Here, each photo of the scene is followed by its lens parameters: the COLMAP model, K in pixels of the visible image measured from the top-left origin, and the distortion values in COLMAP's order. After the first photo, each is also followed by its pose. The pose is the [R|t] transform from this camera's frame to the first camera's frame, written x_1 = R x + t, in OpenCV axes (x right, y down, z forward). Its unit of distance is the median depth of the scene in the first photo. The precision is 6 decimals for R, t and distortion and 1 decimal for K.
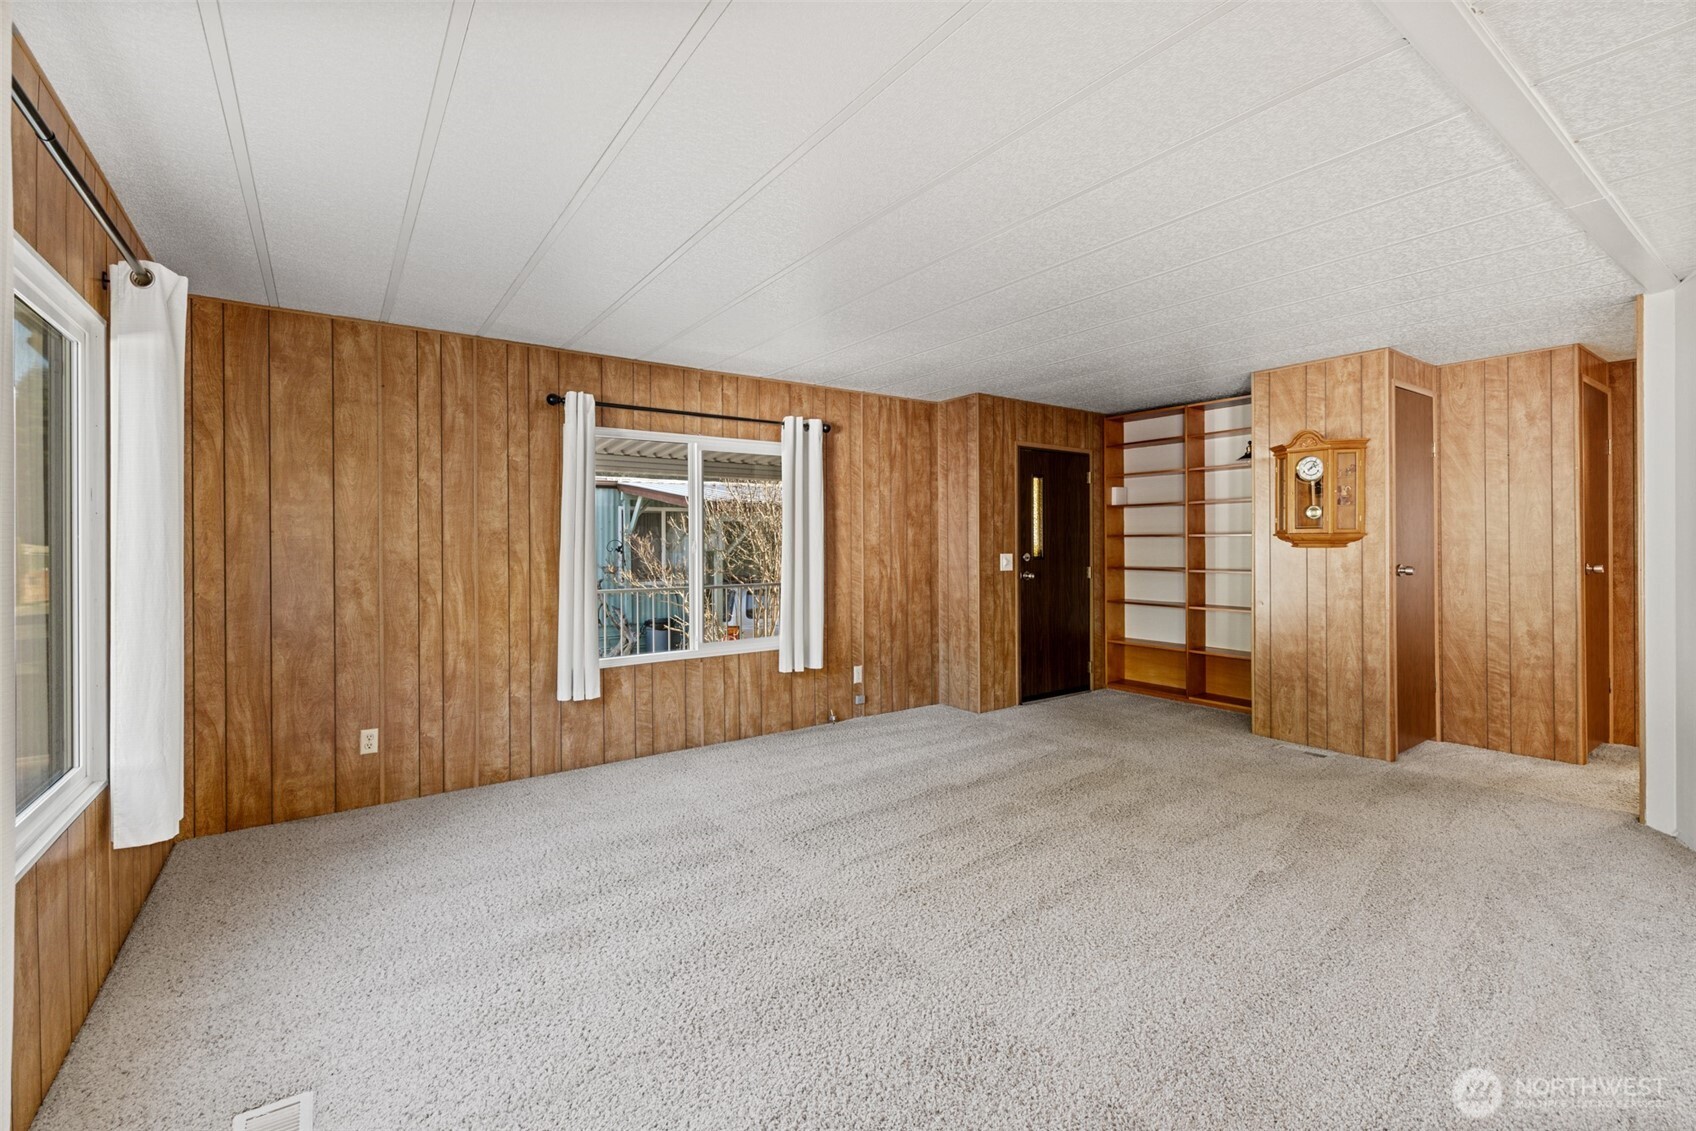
lens RADIAL K [[739.8, 0, 836.7], [0, 739.8, 536.5], [0, 0, 1]] dist [0.000750, -0.000341]
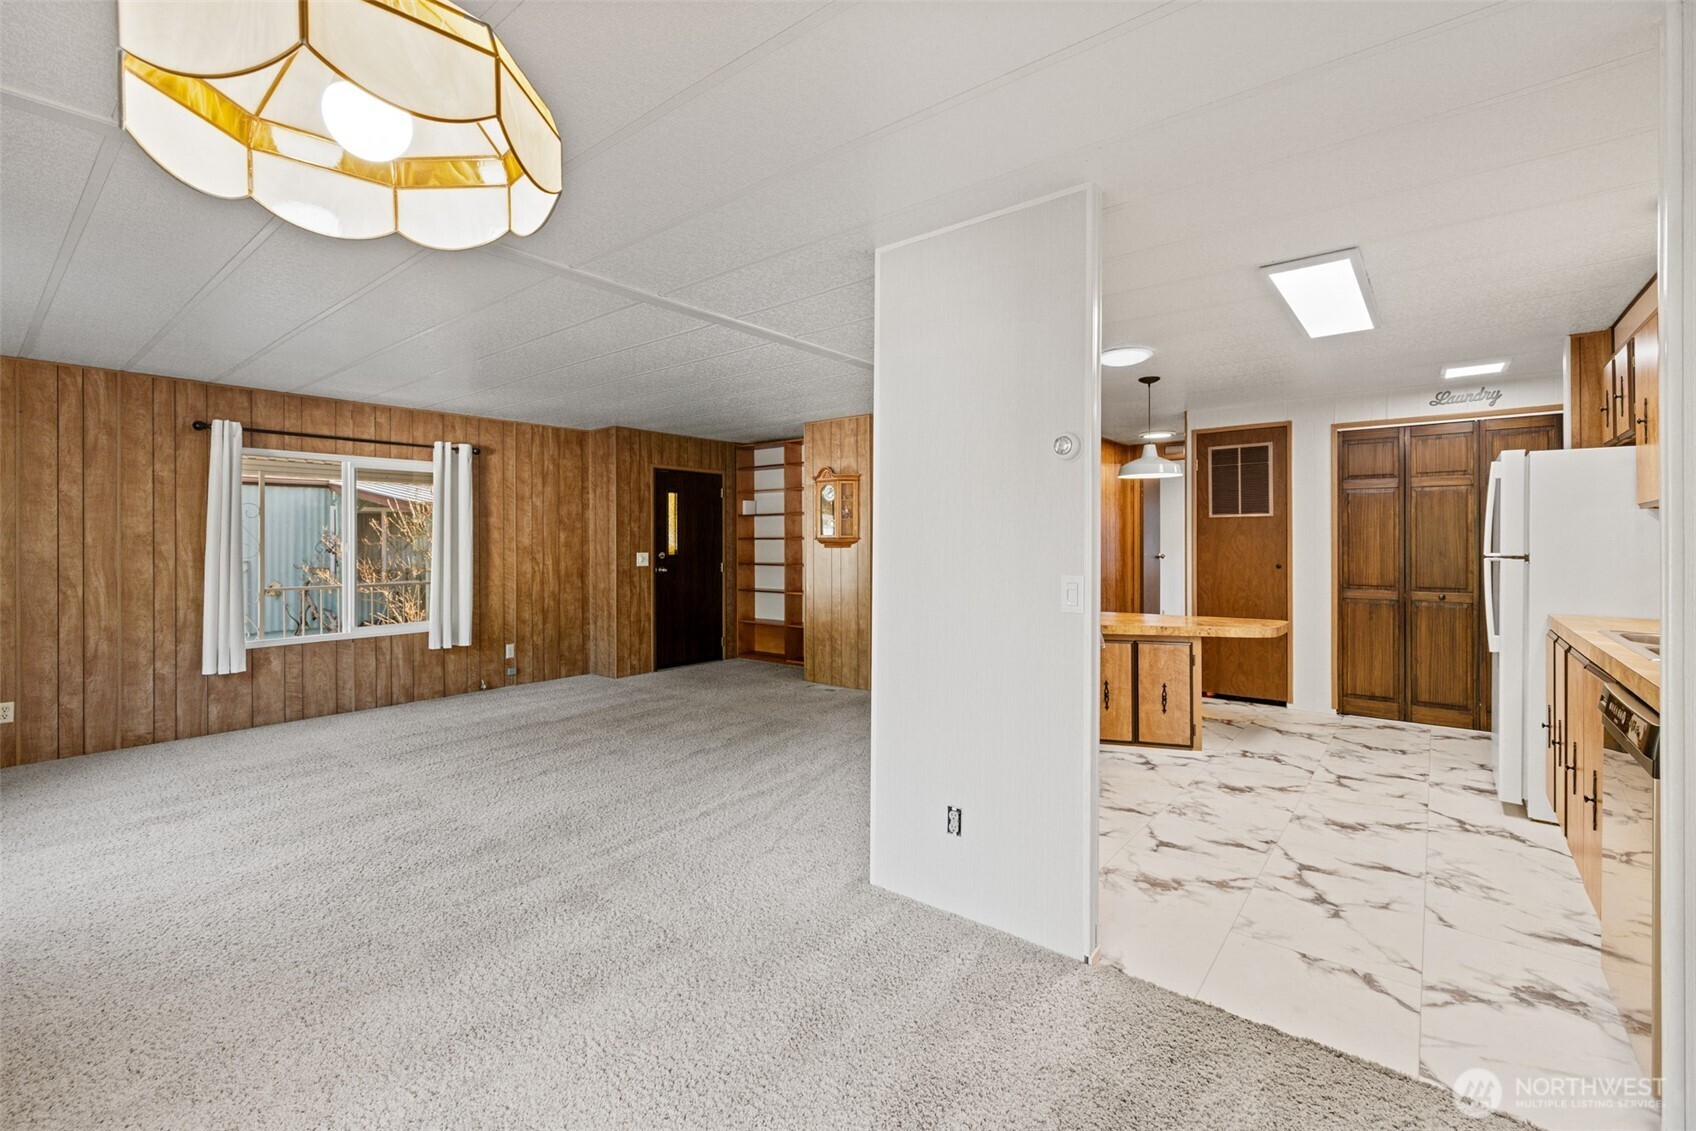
lens RADIAL K [[739.8, 0, 836.7], [0, 739.8, 536.5], [0, 0, 1]] dist [0.000750, -0.000341]
pose [[0.962177, 0.003370, 0.272404, 0.237050], [-0.003331, 0.999994, -0.000605, -0.005684], [-0.272404, -0.000325, 0.962183, -0.365047]]
